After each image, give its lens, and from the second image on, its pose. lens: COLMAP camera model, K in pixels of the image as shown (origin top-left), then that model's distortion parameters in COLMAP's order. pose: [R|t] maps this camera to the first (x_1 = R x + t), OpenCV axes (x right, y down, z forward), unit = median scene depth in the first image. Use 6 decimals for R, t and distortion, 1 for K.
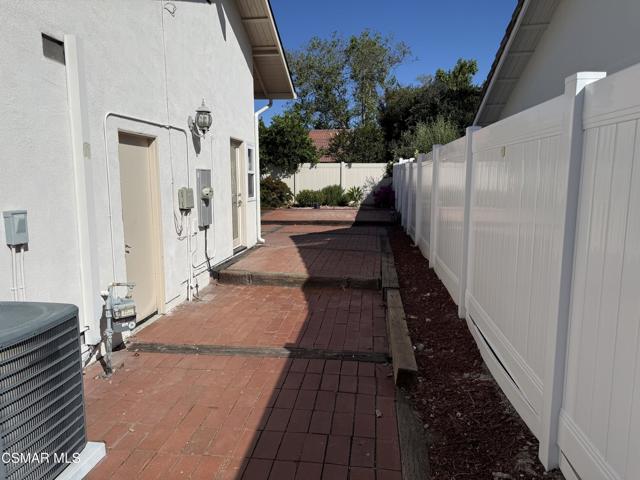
lens RADIAL K [[457.6, 0, 320.0], [0, 457.6, 240.0], [0, 0, 1]] dist [0.020765, -0.004548]
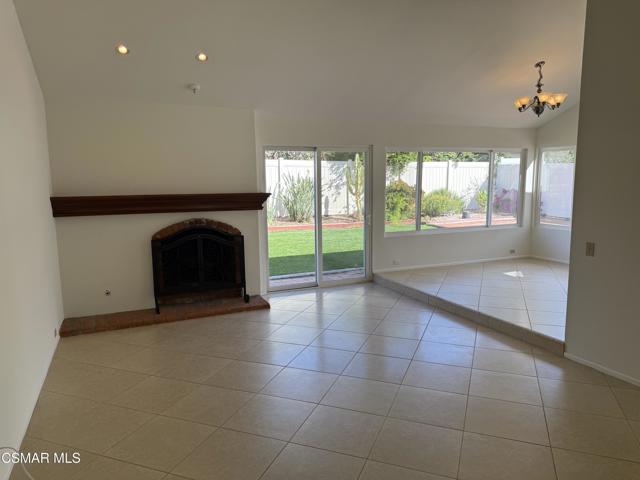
lens RADIAL K [[457.6, 0, 320.0], [0, 457.6, 240.0], [0, 0, 1]] dist [0.020765, -0.004548]
pose [[0.864497, -0.080312, 0.496180, -0.581641], [0.082474, 0.996438, 0.017589, -0.059953], [-0.495825, 0.025716, 0.868042, 0.395642]]
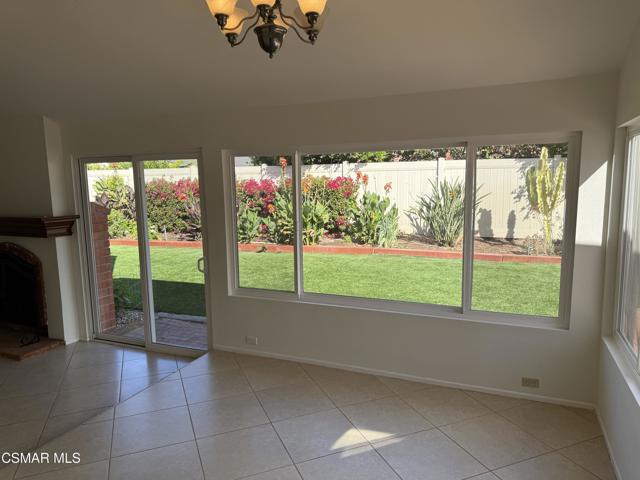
lens RADIAL K [[457.6, 0, 320.0], [0, 457.6, 240.0], [0, 0, 1]] dist [0.020765, -0.004548]
pose [[0.956684, 0.019435, -0.290478, -0.252481], [-0.020405, 0.999792, -0.000308, -0.079597], [0.290412, 0.006221, 0.956882, 0.483335]]
